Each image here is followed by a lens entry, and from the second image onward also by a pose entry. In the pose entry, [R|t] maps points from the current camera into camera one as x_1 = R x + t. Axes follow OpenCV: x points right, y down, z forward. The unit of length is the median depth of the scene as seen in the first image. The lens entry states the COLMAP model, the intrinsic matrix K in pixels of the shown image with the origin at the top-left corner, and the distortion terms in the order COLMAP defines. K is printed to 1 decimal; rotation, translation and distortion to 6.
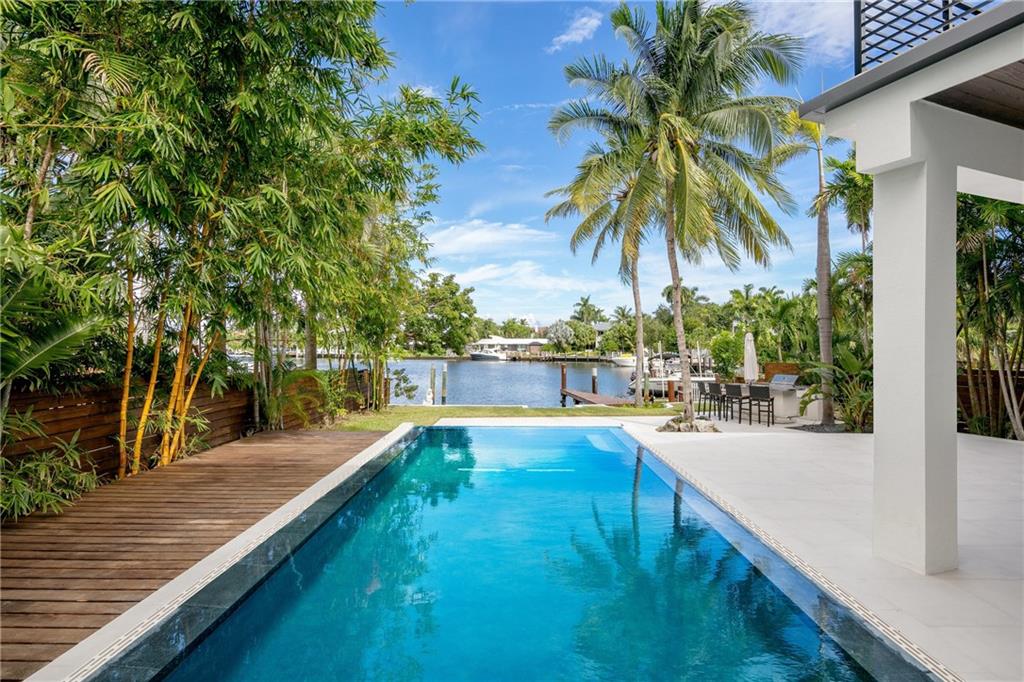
lens RADIAL K [[497.0, 0, 499.6], [0, 497.0, 341.9], [0, 0, 1]] dist [0.000924, -0.000420]
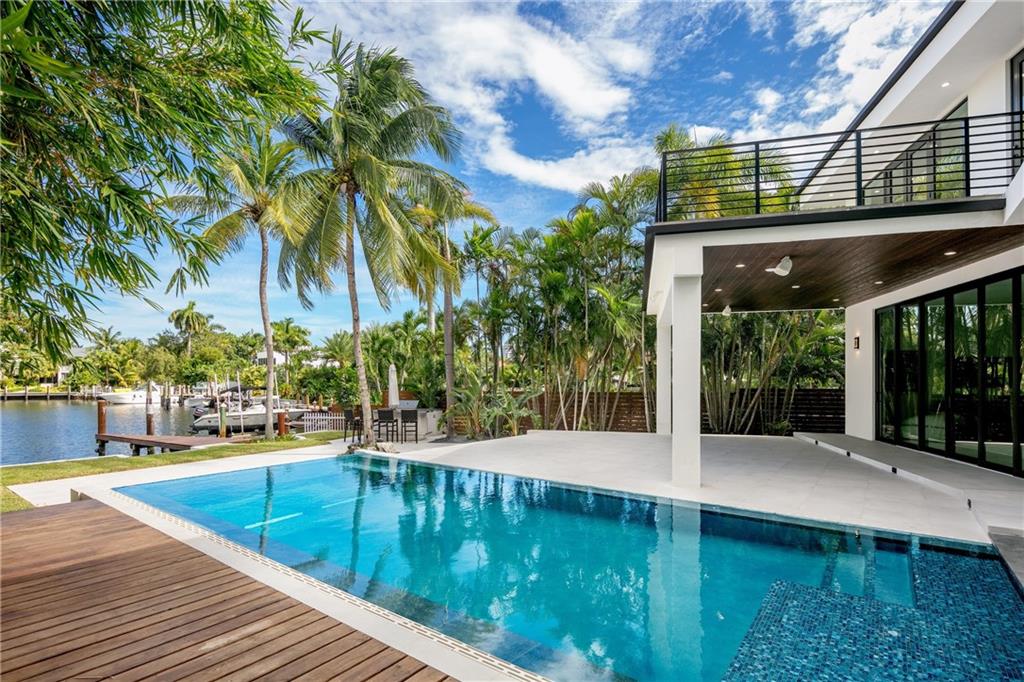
lens RADIAL K [[495.4, 0, 514.9], [0, 495.4, 375.3], [0, 0, 1]] dist [0.000256, -0.000700]
pose [[0.568342, 0.004337, 0.822781, -0.032633], [-0.005079, 0.999986, -0.001763, 0.001151], [-0.822777, -0.003177, 0.568356, 0.012865]]
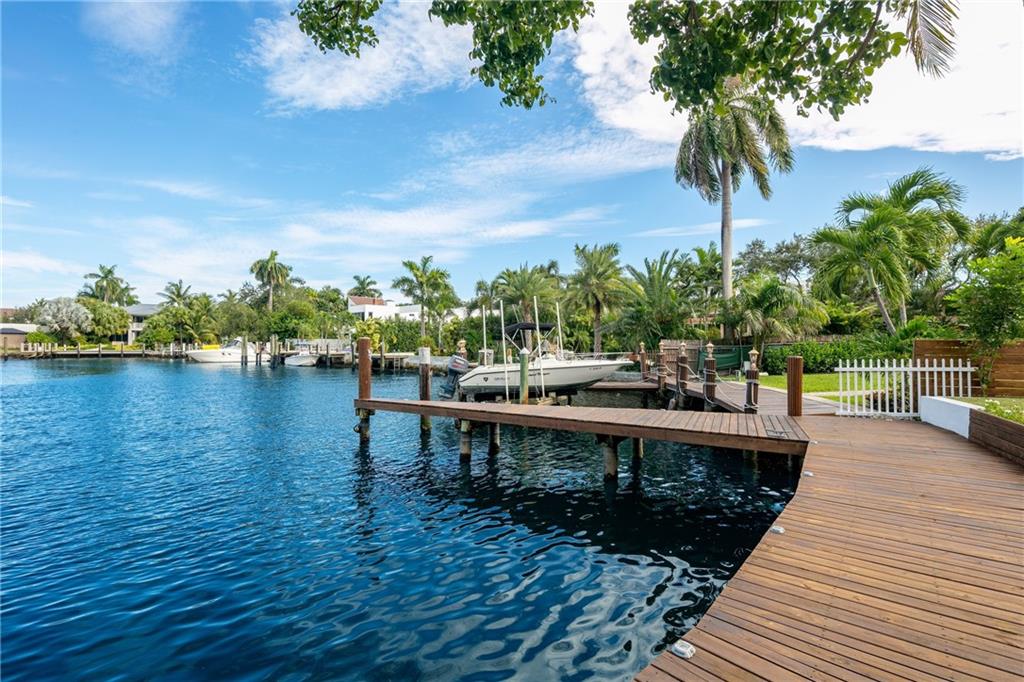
lens RADIAL K [[487.3, 0, 512.0], [0, 487.3, 341.0], [0, 0, 1]] dist [-0.001659, -0.000214]
pose [[0.602559, 0.004584, 0.798061, -0.032568], [-0.007474, 0.999972, -0.000101, 0.011764], [-0.798039, -0.005904, 0.602577, 0.168030]]
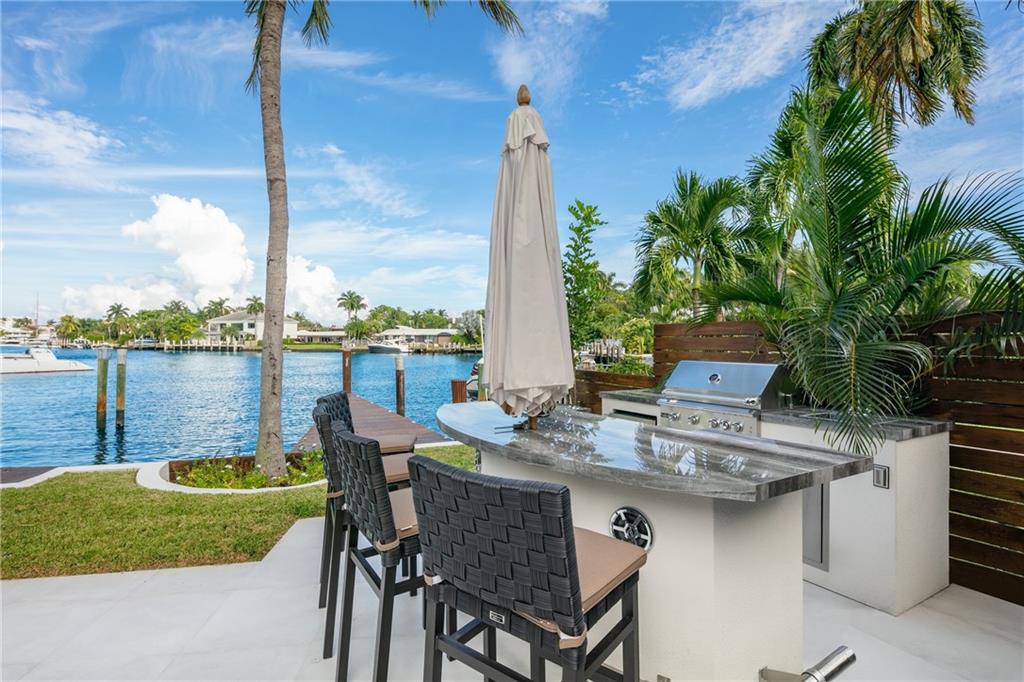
lens RADIAL K [[497.0, 0, 499.6], [0, 497.0, 341.9], [0, 0, 1]] dist [0.000924, -0.000420]
pose [[0.991400, 0.001712, 0.130853, 0.057842], [-0.003230, 0.999930, 0.011389, 0.007122], [-0.130824, -0.011714, 0.991336, 0.101682]]
